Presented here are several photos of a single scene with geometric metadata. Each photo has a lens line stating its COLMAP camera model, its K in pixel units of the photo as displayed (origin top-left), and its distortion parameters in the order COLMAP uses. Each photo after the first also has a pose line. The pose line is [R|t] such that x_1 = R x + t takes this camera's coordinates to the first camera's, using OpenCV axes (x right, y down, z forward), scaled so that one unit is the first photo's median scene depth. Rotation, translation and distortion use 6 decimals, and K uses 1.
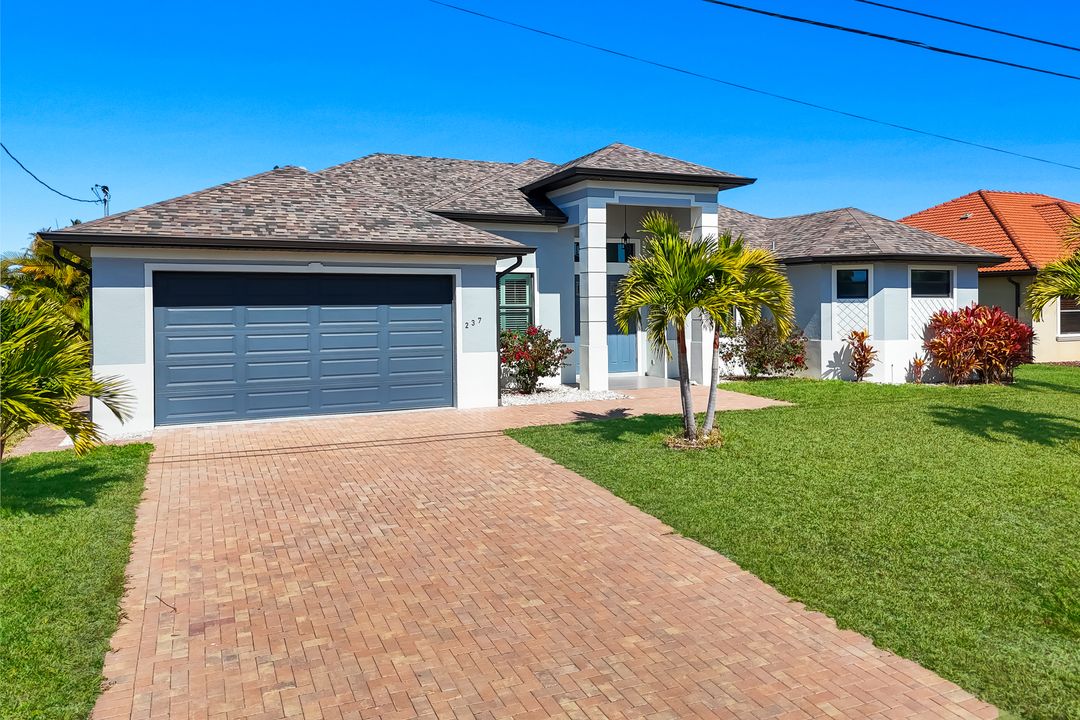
lens RADIAL K [[799.0, 0, 536.3], [0, 799.0, 310.9], [0, 0, 1]] dist [0.054870, -0.039768]
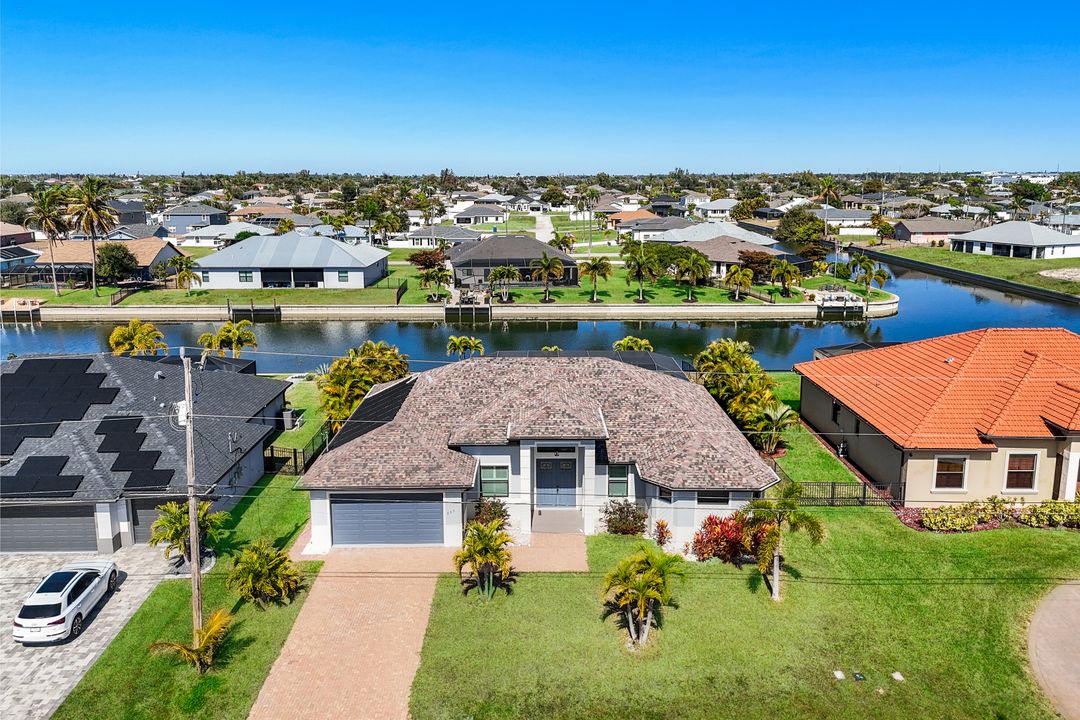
lens RADIAL K [[799.0, 0, 536.3], [0, 799.0, 310.9], [0, 0, 1]] dist [0.054870, -0.039768]
pose [[0.916190, 0.073124, -0.394017, 0.893811], [-0.005078, 0.985251, 0.171040, -0.837874], [0.400713, -0.154704, 0.903048, -0.813573]]
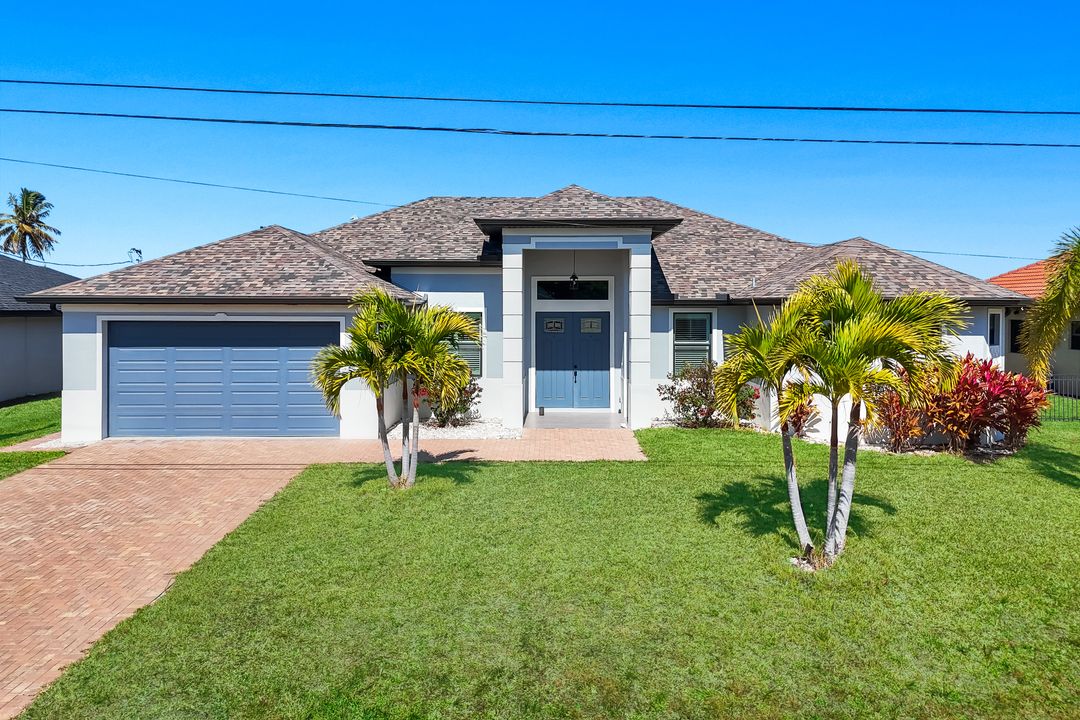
lens RADIAL K [[799.0, 0, 536.3], [0, 799.0, 310.9], [0, 0, 1]] dist [0.054870, -0.039768]
pose [[0.911475, 0.010909, -0.411210, 0.534024], [-0.010089, 0.999940, 0.004165, -0.058215], [0.411231, 0.000353, 0.911531, 0.056481]]
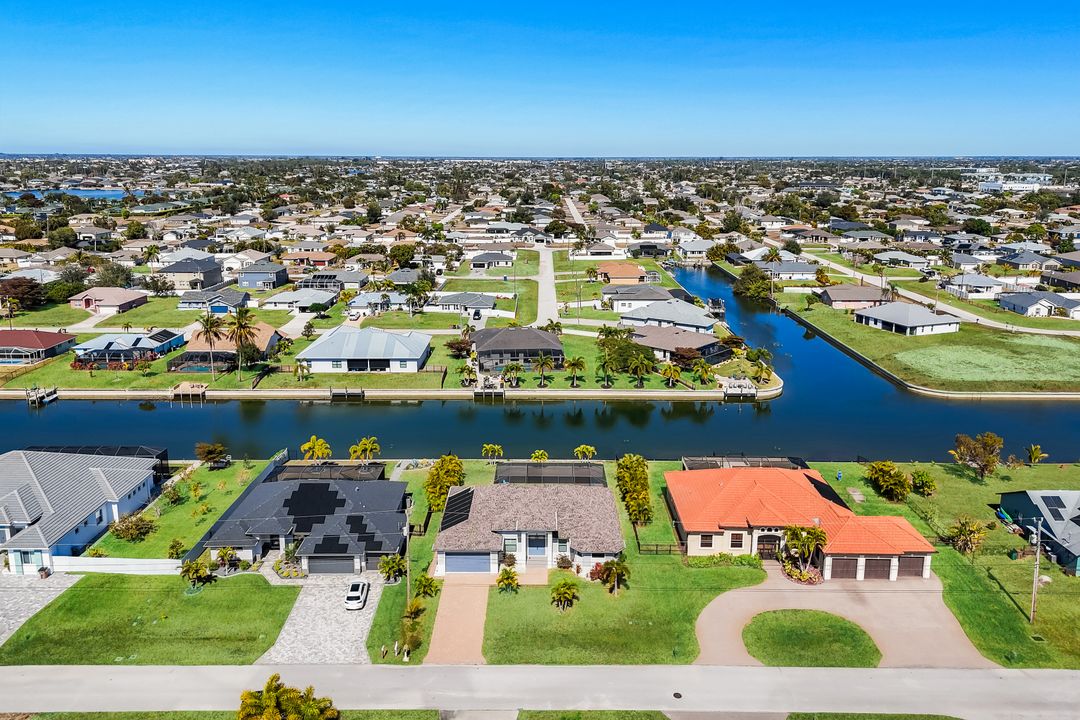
lens RADIAL K [[799.0, 0, 536.3], [0, 799.0, 310.9], [0, 0, 1]] dist [0.054870, -0.039768]
pose [[0.912215, 0.090194, -0.399660, 2.065367], [-0.010820, 0.980431, 0.196565, -2.529402], [0.409569, -0.174986, 0.895340, -3.300709]]
